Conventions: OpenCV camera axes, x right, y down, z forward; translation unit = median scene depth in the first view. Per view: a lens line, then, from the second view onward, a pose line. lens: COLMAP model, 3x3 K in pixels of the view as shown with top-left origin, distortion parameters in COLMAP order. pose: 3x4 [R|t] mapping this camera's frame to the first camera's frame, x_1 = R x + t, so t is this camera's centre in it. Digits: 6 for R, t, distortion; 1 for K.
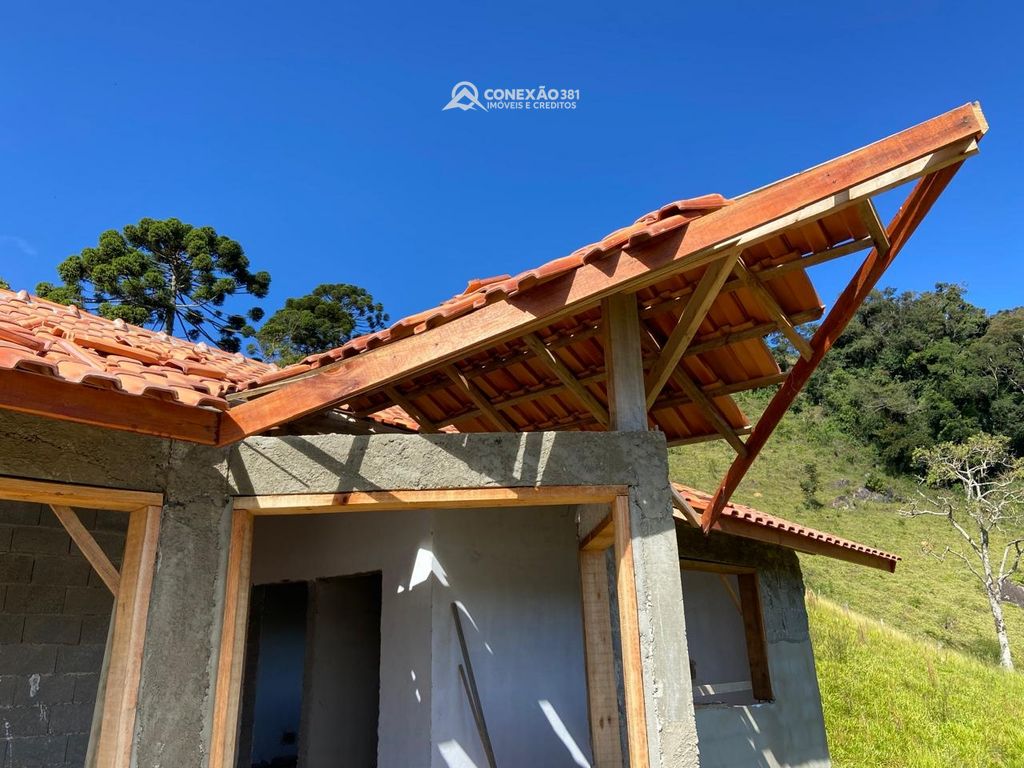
lens RADIAL K [[779.4, 0, 498.3], [0, 779.4, 387.2], [0, 0, 1]] dist [0.122980, -0.161895]
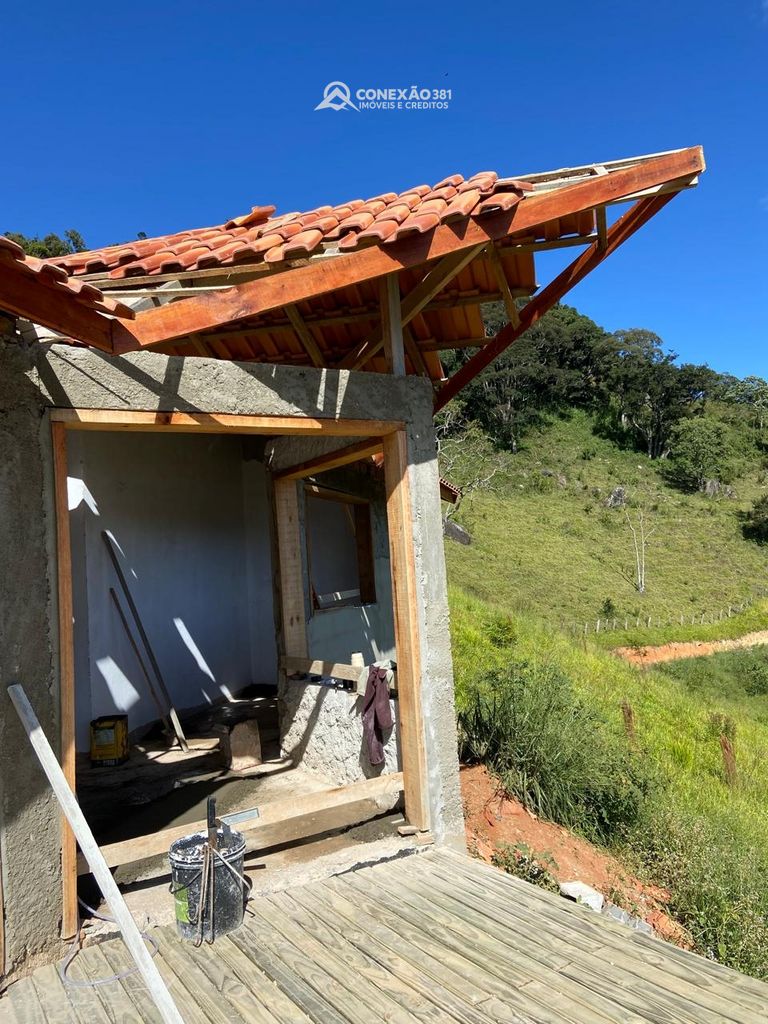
lens RADIAL K [[779.4, 0, 384.0], [0, 779.4, 512.0], [0, 0, 1]] dist [0.122980, -0.161895]
pose [[0.882349, 0.002716, 0.470588, -0.421675], [-0.108748, 0.974094, 0.198279, 0.027249], [-0.457858, -0.226127, 0.859786, -0.036581]]
